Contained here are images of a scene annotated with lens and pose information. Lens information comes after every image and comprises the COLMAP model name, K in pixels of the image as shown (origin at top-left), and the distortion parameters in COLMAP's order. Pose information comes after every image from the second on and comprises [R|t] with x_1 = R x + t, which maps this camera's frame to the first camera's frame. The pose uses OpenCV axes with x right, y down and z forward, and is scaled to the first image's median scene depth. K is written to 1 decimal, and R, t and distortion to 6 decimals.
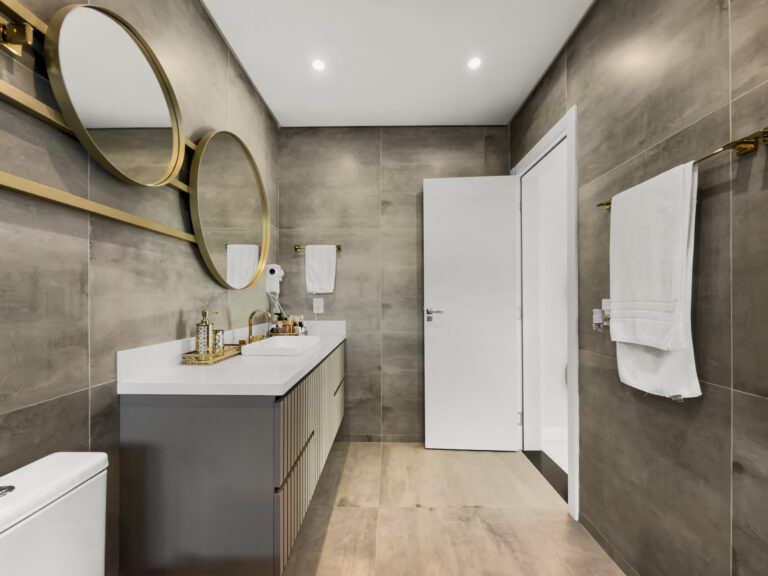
lens RADIAL K [[308.9, 0, 383.2], [0, 308.9, 299.3], [0, 0, 1]] dist [-0.000024, -0.000037]
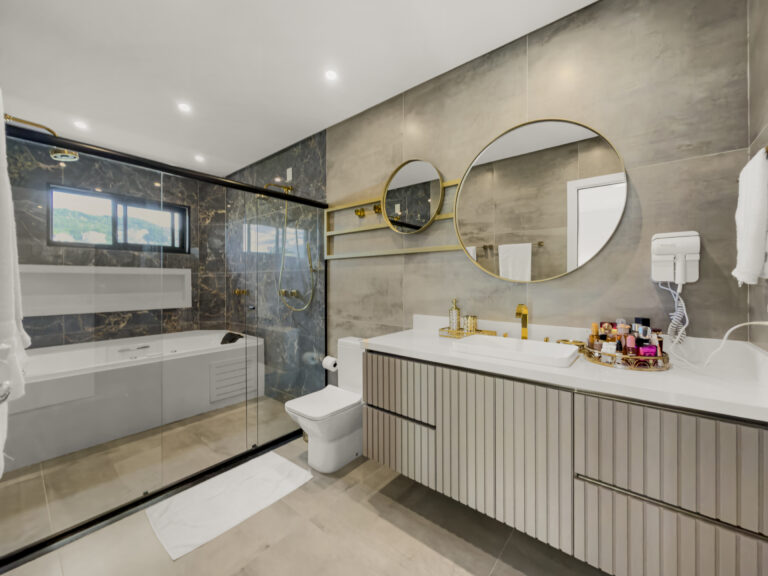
lens RADIAL K [[314.6, 0, 384.0], [0, 314.6, 284.1], [0, 0, 1]] dist [0.000779, -0.000099]
pose [[-0.622699, 0.006996, -0.782431, 0.937308], [0.000460, 0.999963, 0.008575, -0.056030], [0.782462, 0.004980, -0.622679, 2.132488]]
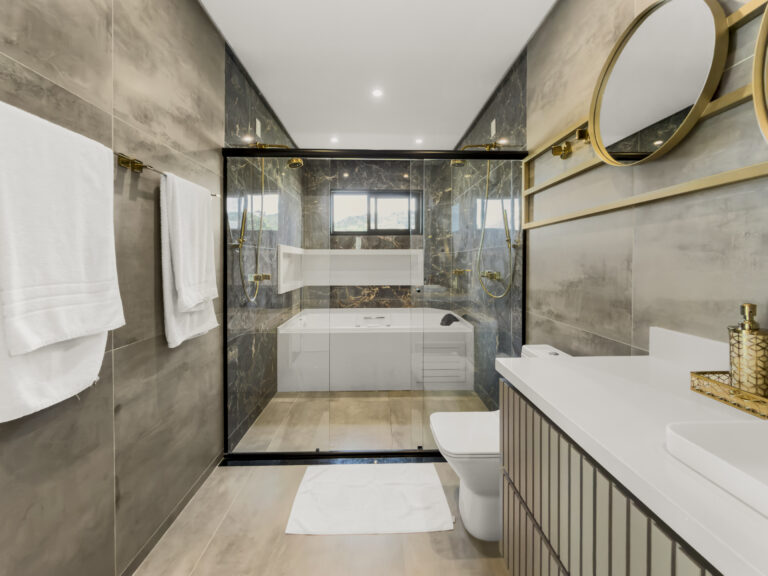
lens RADIAL K [[318.9, 0, 383.8], [0, 318.9, 265.9], [0, 0, 1]] dist [0.001417, -0.000038]
pose [[-0.999441, 0.002211, -0.033359, 0.081409], [0.001767, 0.999909, 0.013338, -0.049182], [0.033385, 0.013272, -0.999354, 1.993934]]
